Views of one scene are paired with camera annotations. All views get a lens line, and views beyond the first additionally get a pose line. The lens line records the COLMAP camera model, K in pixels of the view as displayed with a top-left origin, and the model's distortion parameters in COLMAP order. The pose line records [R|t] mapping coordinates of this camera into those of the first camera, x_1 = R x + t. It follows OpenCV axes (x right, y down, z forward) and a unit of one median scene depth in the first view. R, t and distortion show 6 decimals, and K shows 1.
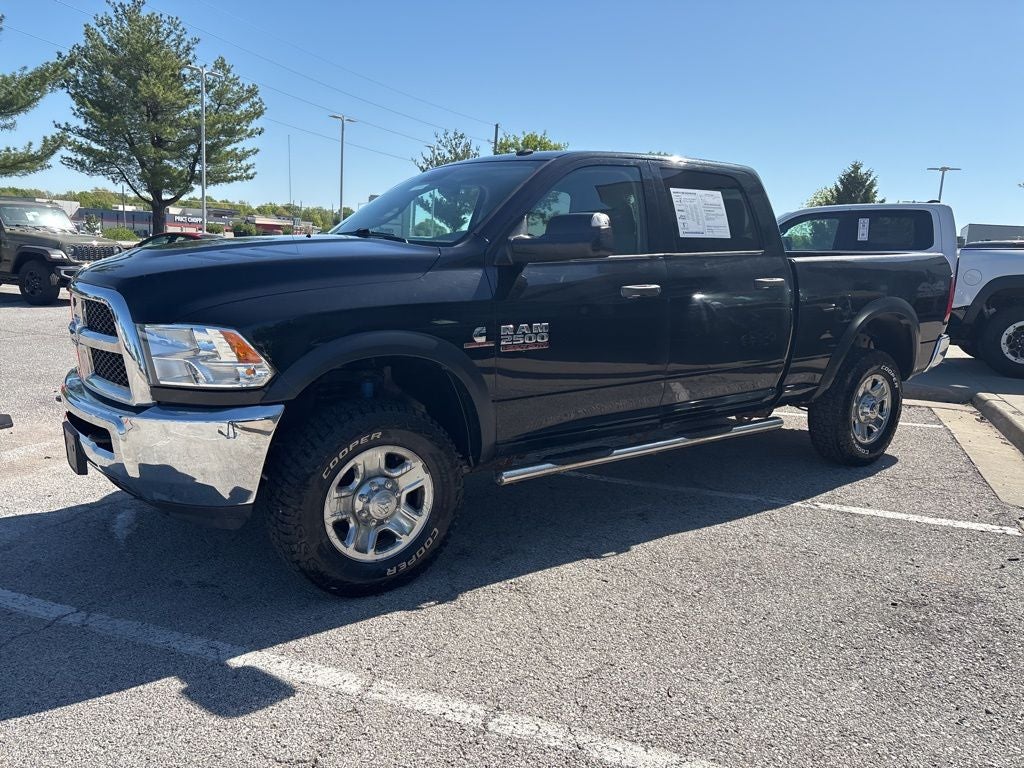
lens RADIAL K [[772.0, 0, 508.2], [0, 772.0, 382.1], [0, 0, 1]] dist [0.047213, -0.052760]
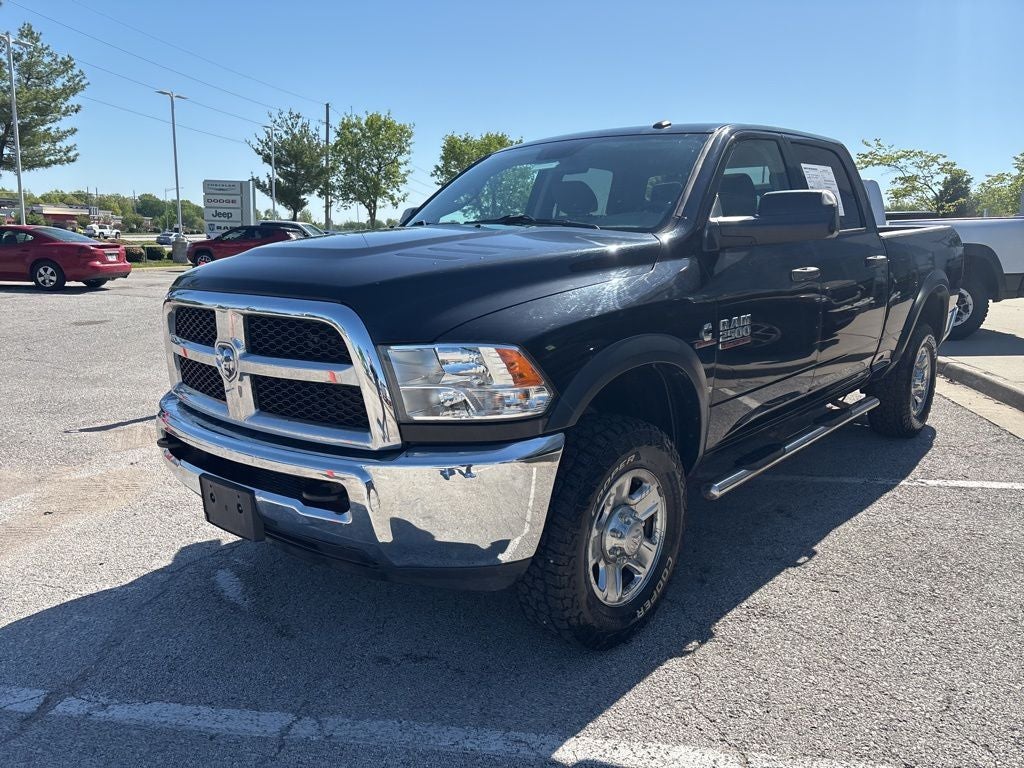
lens RADIAL K [[772.0, 0, 506.0], [0, 772.0, 389.5], [0, 0, 1]] dist [0.047213, -0.052760]
pose [[0.975556, -0.071960, 0.207636, -0.430341], [0.065541, 0.997140, 0.037637, -0.043079], [-0.209750, -0.023109, 0.977482, 0.181874]]
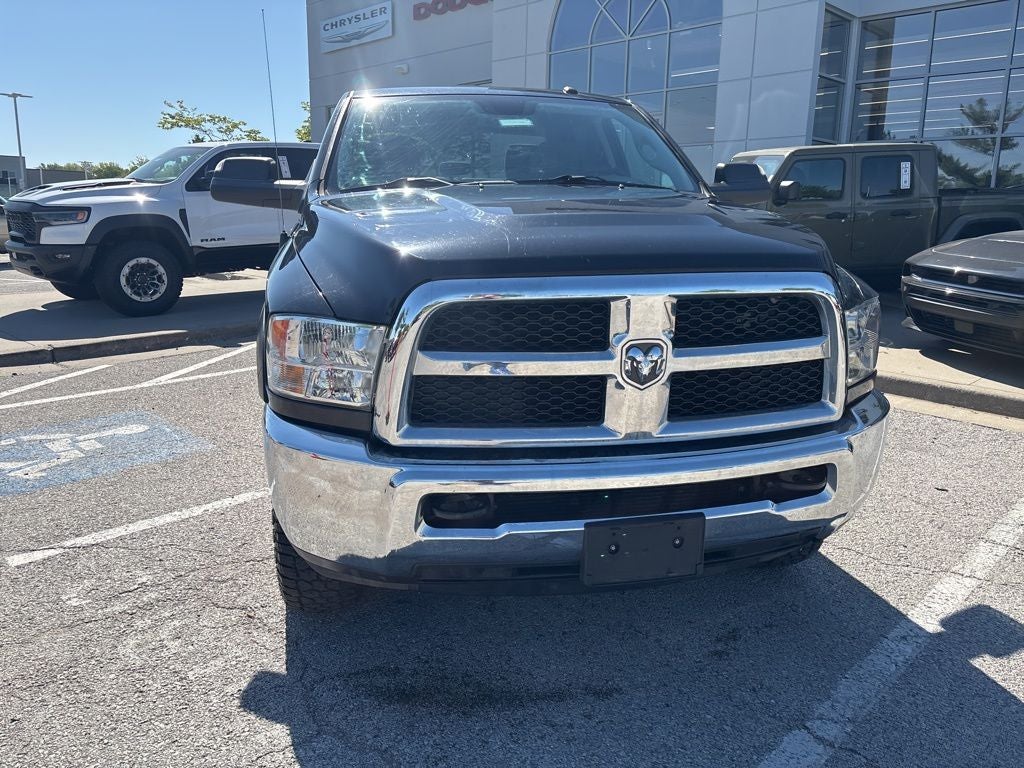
lens RADIAL K [[772.0, 0, 509.3], [0, 772.0, 380.1], [0, 0, 1]] dist [0.047213, -0.052760]
pose [[0.422213, -0.233736, 0.875844, -1.072552], [0.160785, 0.970176, 0.181402, -0.165850], [-0.892123, 0.064233, 0.447203, 0.796236]]
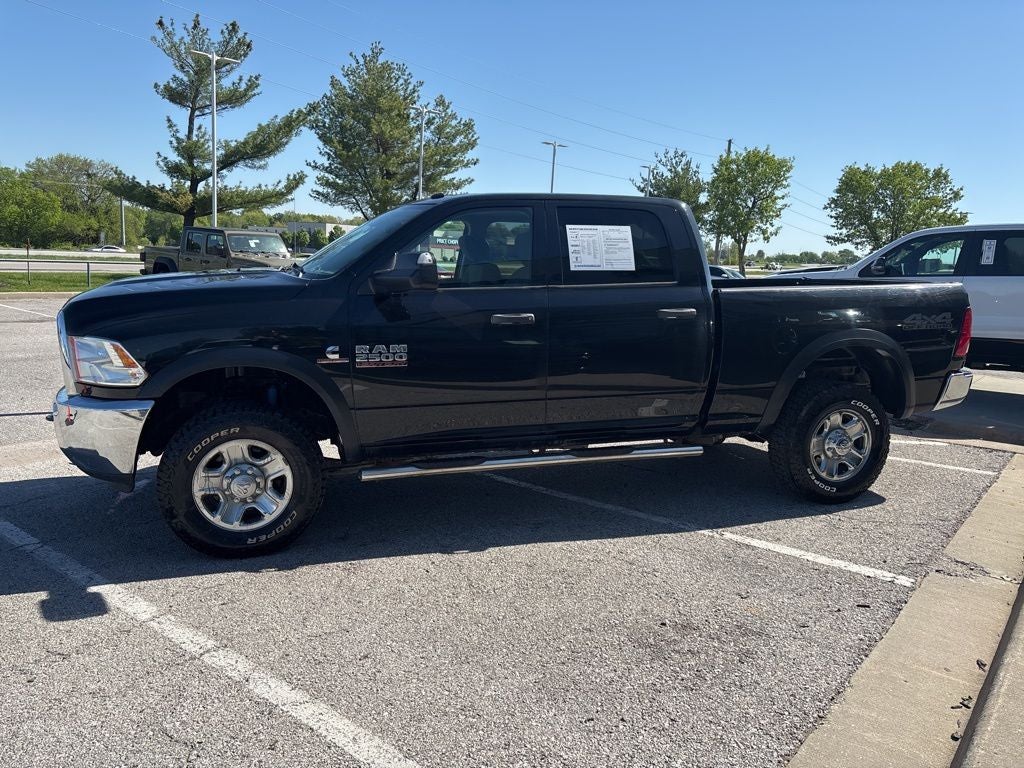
lens RADIAL K [[772.0, 0, 507.6], [0, 772.0, 384.2], [0, 0, 1]] dist [0.047213, -0.052760]
pose [[0.951238, 0.046356, -0.304954, 0.570352], [-0.052219, 0.998574, -0.011093, -0.012967], [0.304005, 0.026477, 0.952302, -0.060898]]
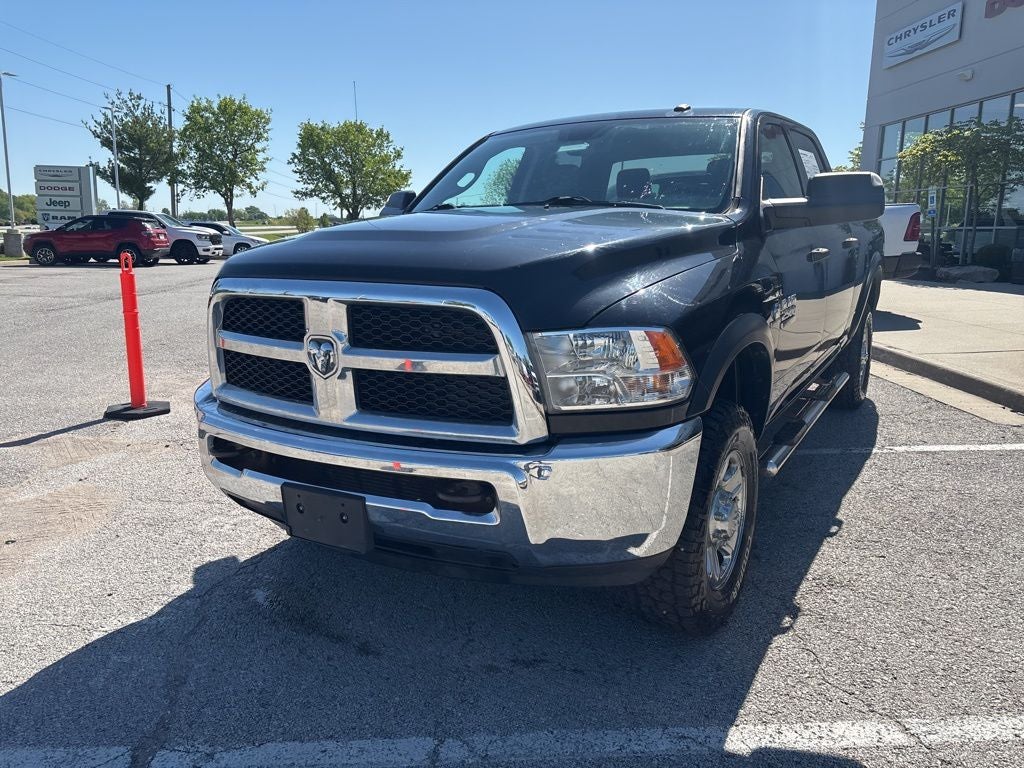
lens RADIAL K [[772.0, 0, 508.0], [0, 772.0, 380.2], [0, 0, 1]] dist [0.047213, -0.052760]
pose [[0.917762, -0.111368, 0.381197, -0.643672], [0.098496, 0.993715, 0.053179, -0.058585], [-0.384723, -0.011259, 0.922963, 0.285605]]
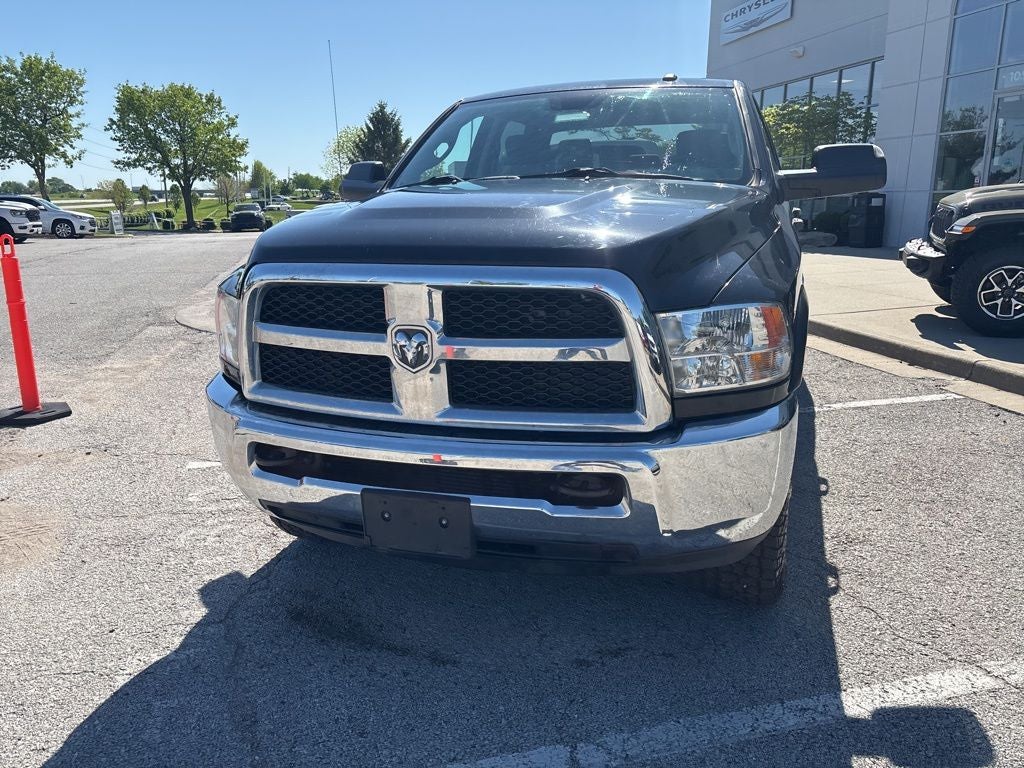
lens RADIAL K [[772.0, 0, 507.1], [0, 772.0, 382.4], [0, 0, 1]] dist [0.047213, -0.052760]
pose [[0.820123, -0.174082, 0.545063, -0.805163], [0.133472, 0.984519, 0.113607, -0.091582], [-0.556402, -0.020421, 0.830663, 0.420128]]
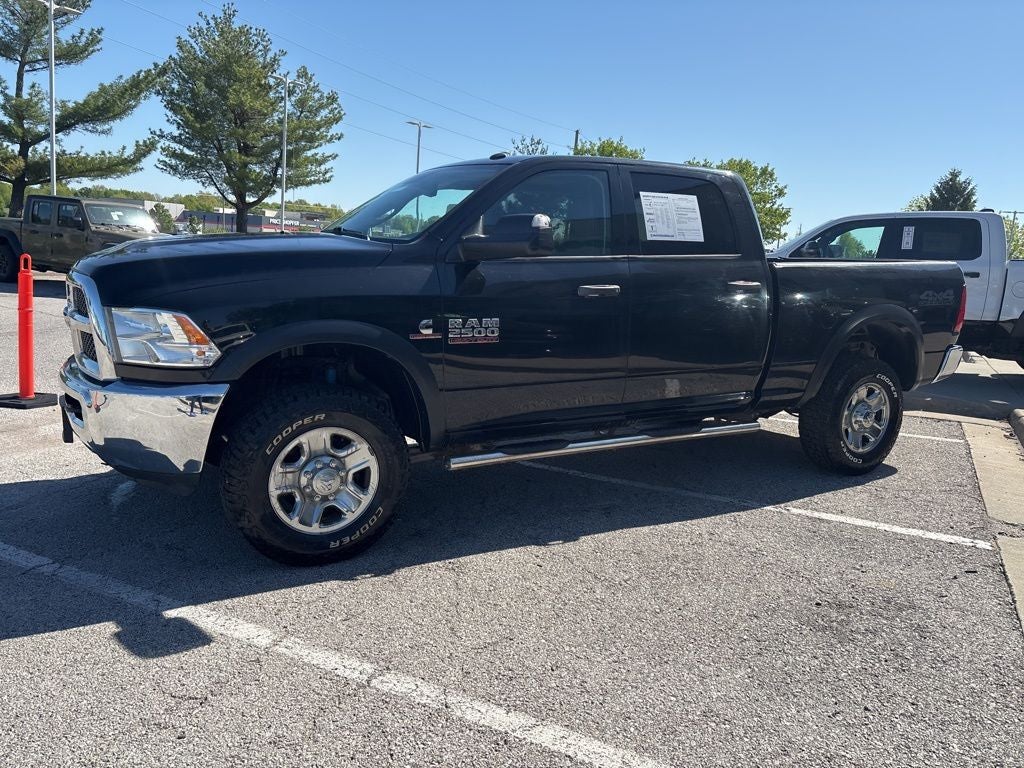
lens RADIAL K [[772.0, 0, 507.1], [0, 772.0, 383.8], [0, 0, 1]] dist [0.047213, -0.052760]
pose [[0.994095, 0.033627, -0.103168, 0.179661], [-0.034132, 0.999412, -0.003140, 0.015882], [0.103002, 0.006643, 0.994659, -0.043068]]
